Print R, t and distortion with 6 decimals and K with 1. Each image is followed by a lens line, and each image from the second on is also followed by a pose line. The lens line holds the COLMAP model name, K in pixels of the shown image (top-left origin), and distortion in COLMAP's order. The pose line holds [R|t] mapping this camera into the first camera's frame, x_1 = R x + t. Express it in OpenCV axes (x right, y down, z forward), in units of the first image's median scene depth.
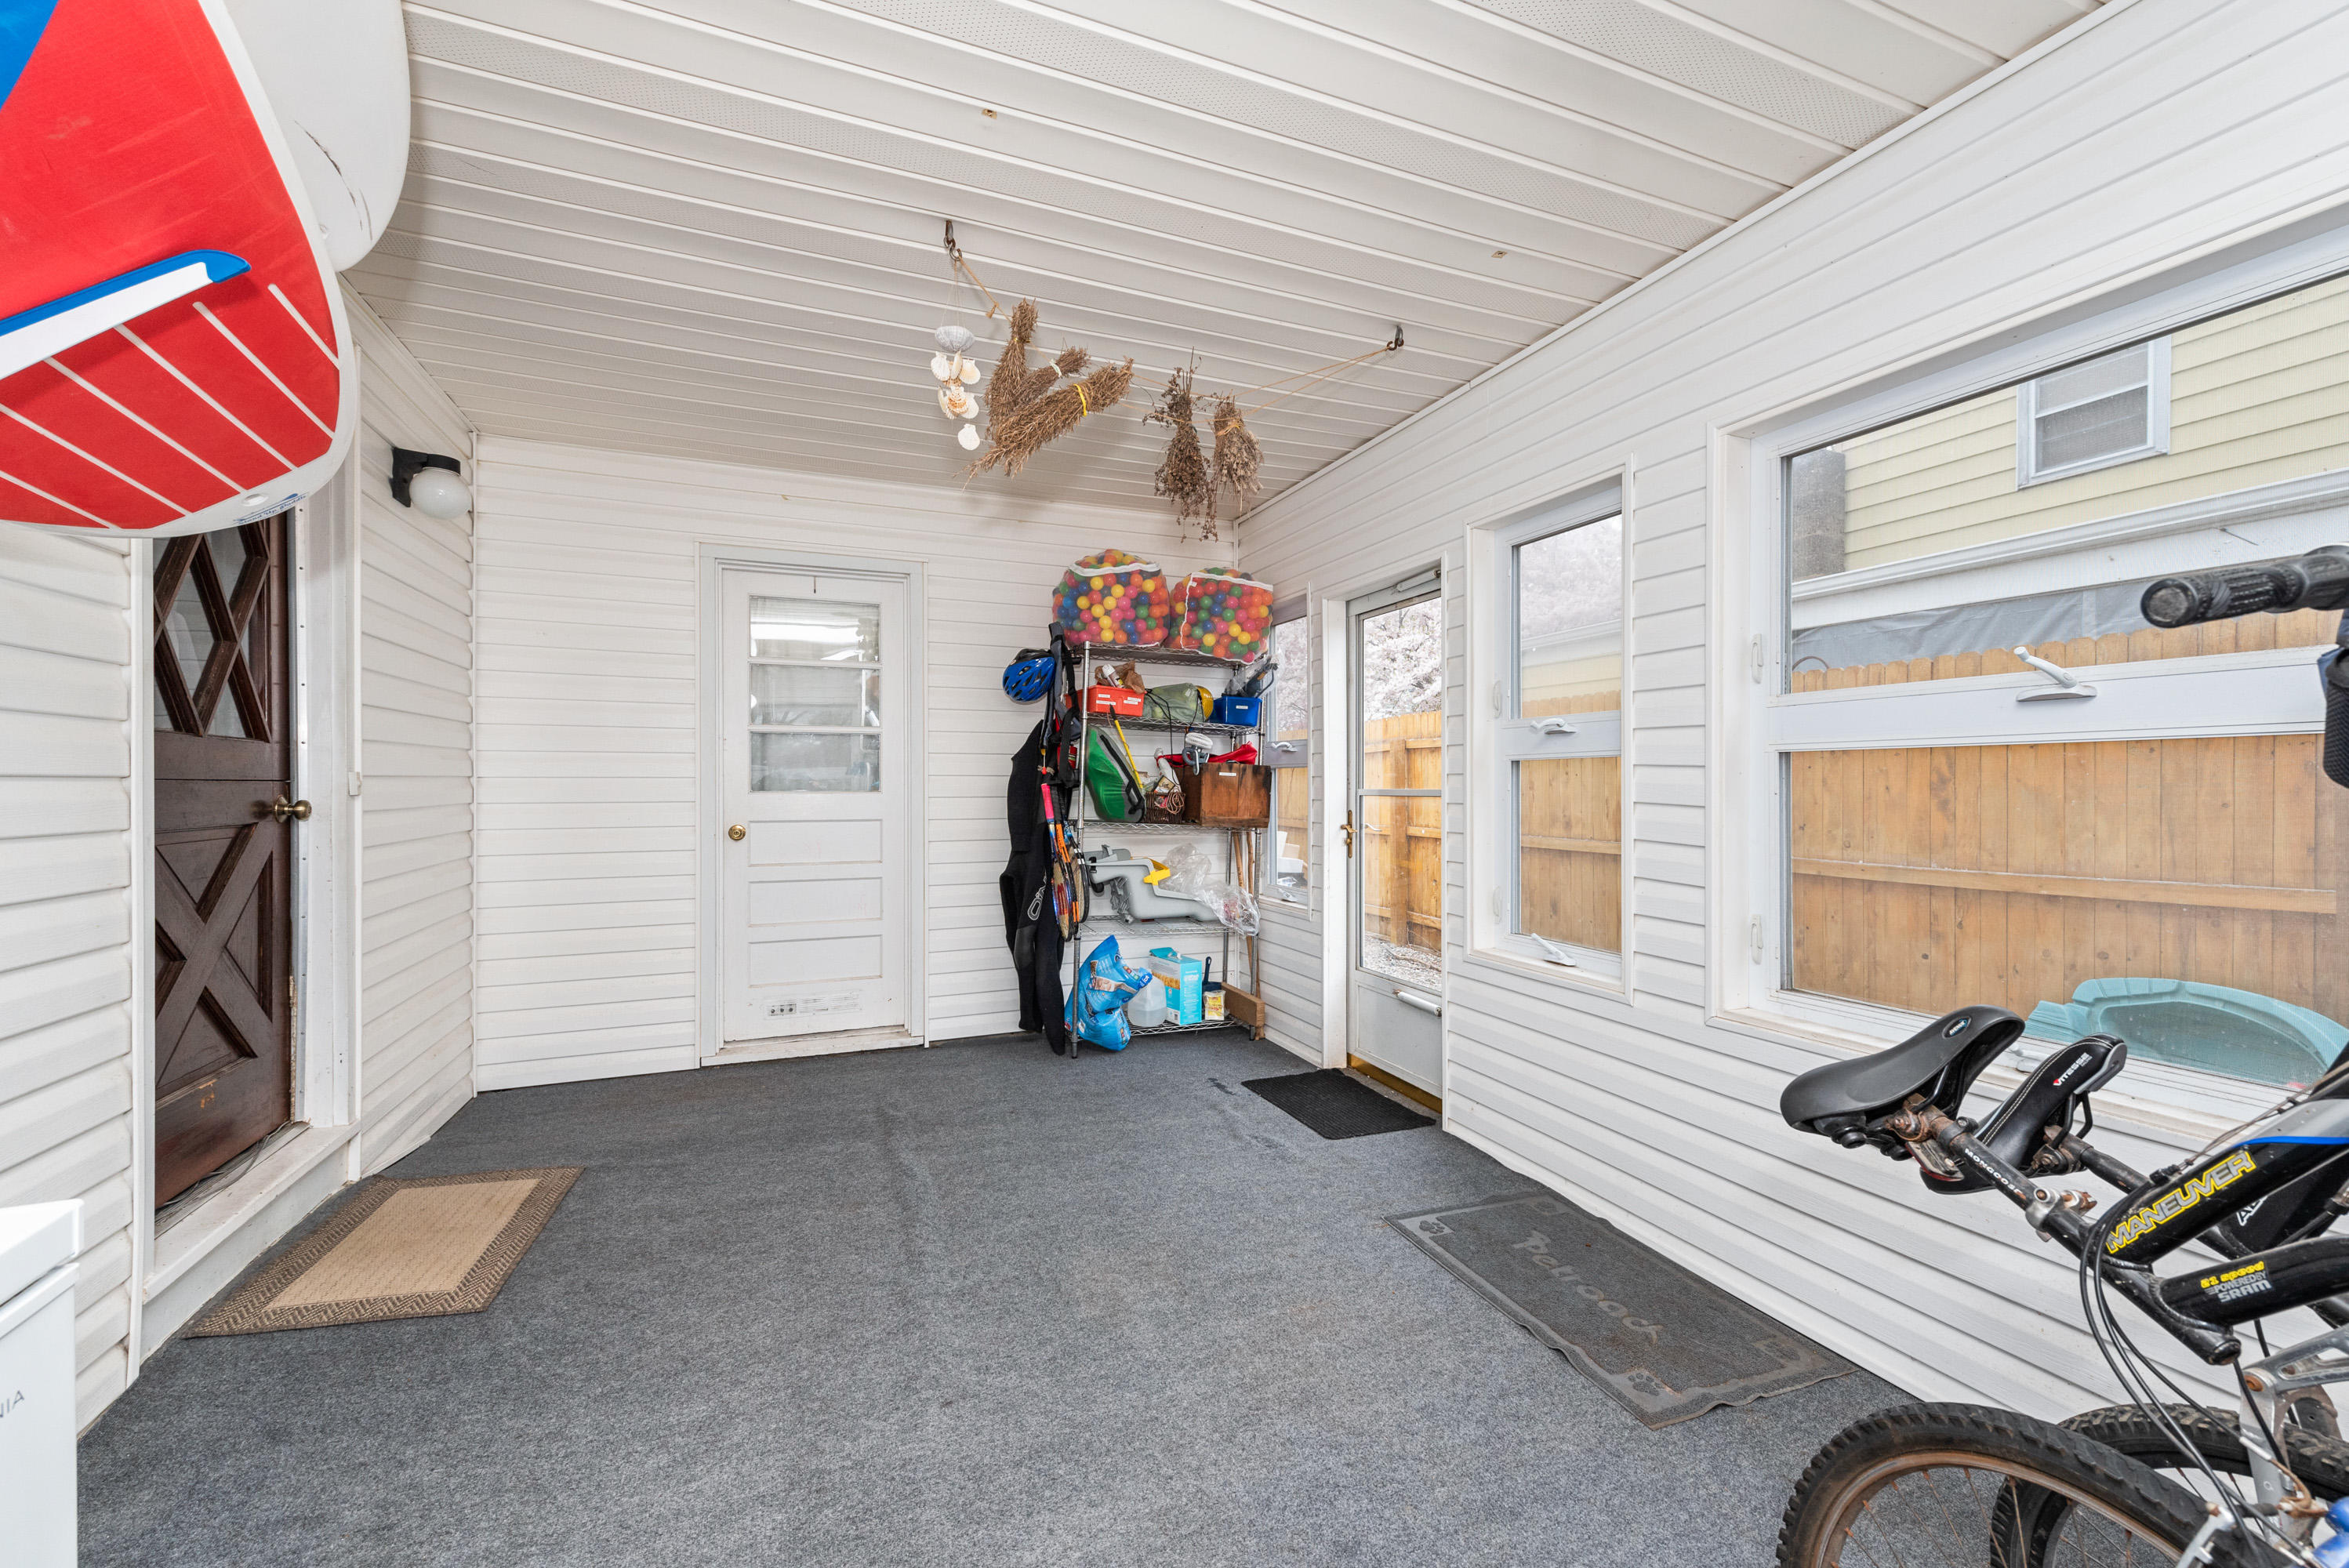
lens RADIAL K [[923.7, 0, 1175.3], [0, 923.7, 789.0], [0, 0, 1]] dist [0.018075, -0.005225]
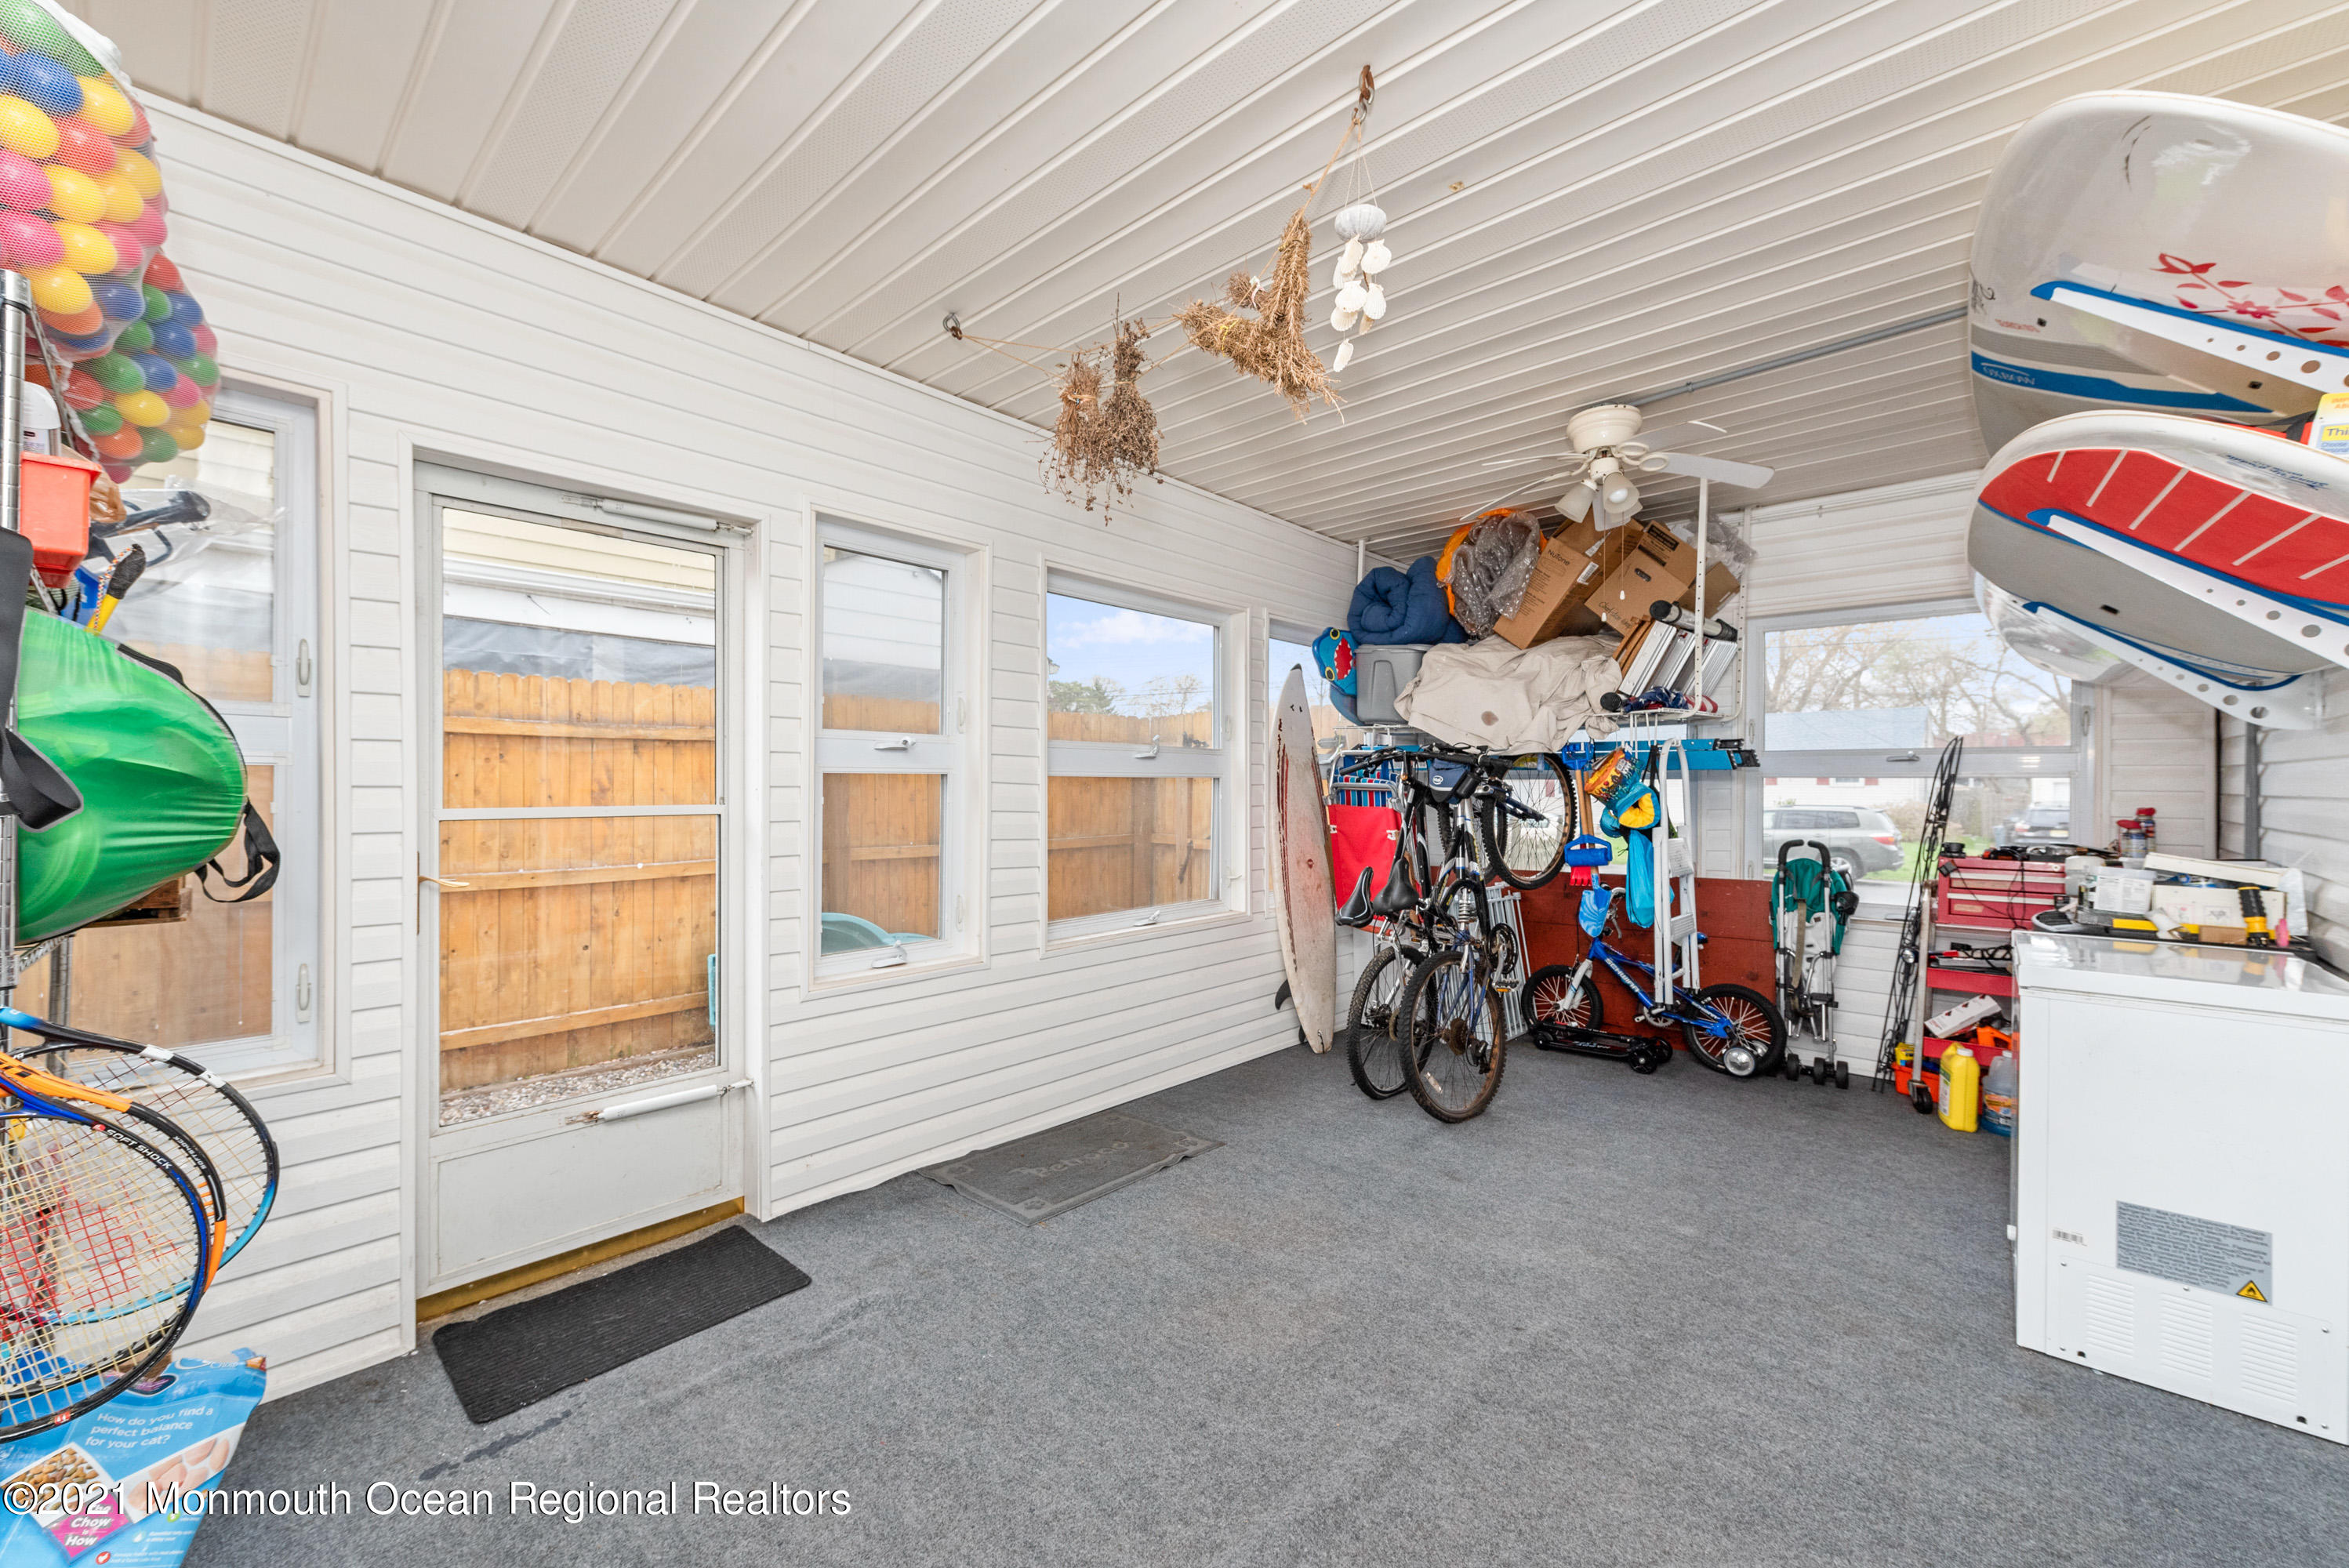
lens RADIAL K [[923.7, 0, 1175.3], [0, 923.7, 789.0], [0, 0, 1]] dist [0.018075, -0.005225]
pose [[-0.426761, -0.004926, 0.904351, -0.560972], [0.001688, 0.999979, 0.006244, -0.017281], [-0.904363, 0.004191, -0.426744, 0.945625]]
